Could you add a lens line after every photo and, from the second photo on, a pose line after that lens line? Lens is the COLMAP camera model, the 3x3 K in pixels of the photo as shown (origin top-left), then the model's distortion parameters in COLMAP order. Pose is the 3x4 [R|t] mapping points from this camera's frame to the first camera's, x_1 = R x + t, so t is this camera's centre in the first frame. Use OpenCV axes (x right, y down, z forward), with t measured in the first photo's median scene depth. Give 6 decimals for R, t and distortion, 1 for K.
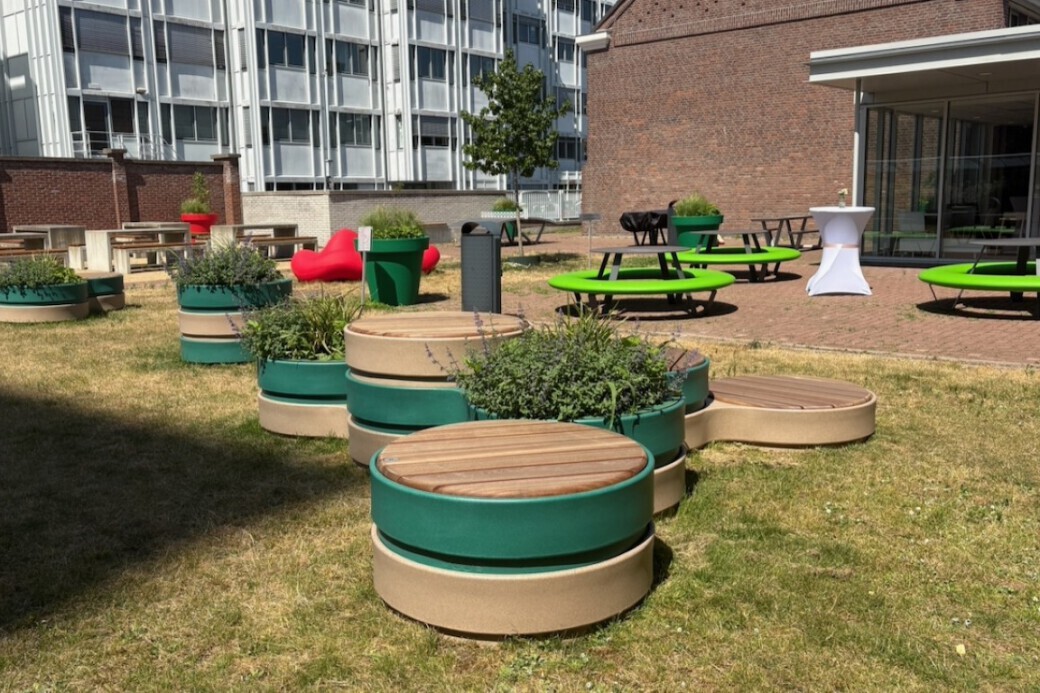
lens RADIAL K [[939.3, 0, 520.0], [0, 939.3, 346.5], [0, 0, 1]] dist [0.017693, 0.008022]
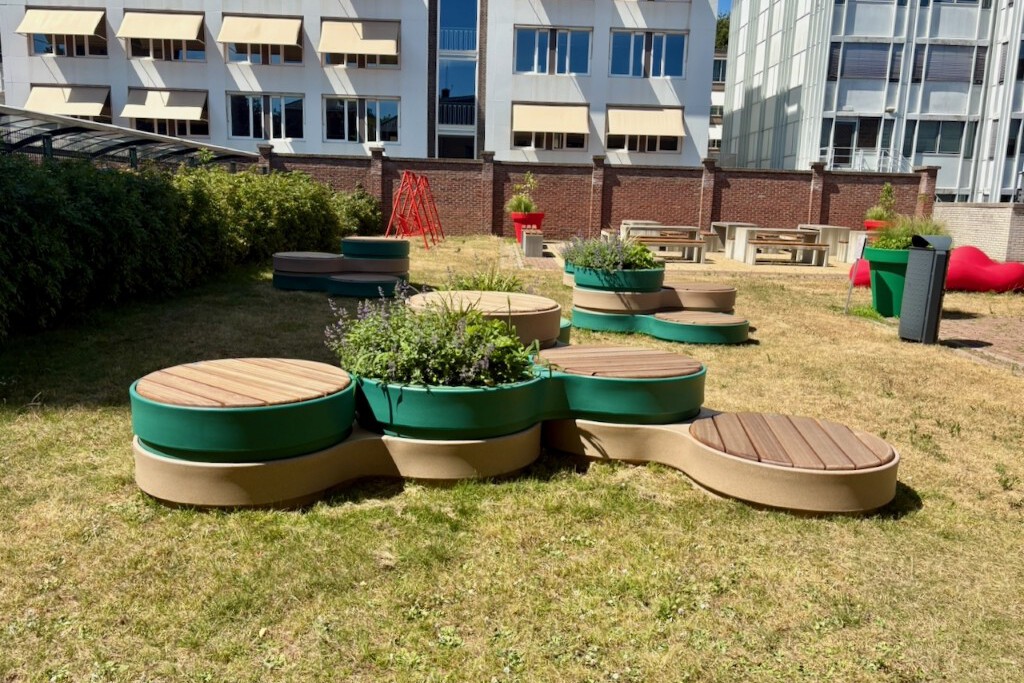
lens RADIAL K [[817.4, 0, 498.4], [0, 817.4, 342.4], [0, 0, 1]] dist [0.008034, -0.006606]
pose [[0.625082, 0.164556, -0.763016, 0.097556], [-0.157488, 0.984010, 0.083199, -0.008403], [0.764506, 0.068160, 0.641003, 0.046799]]
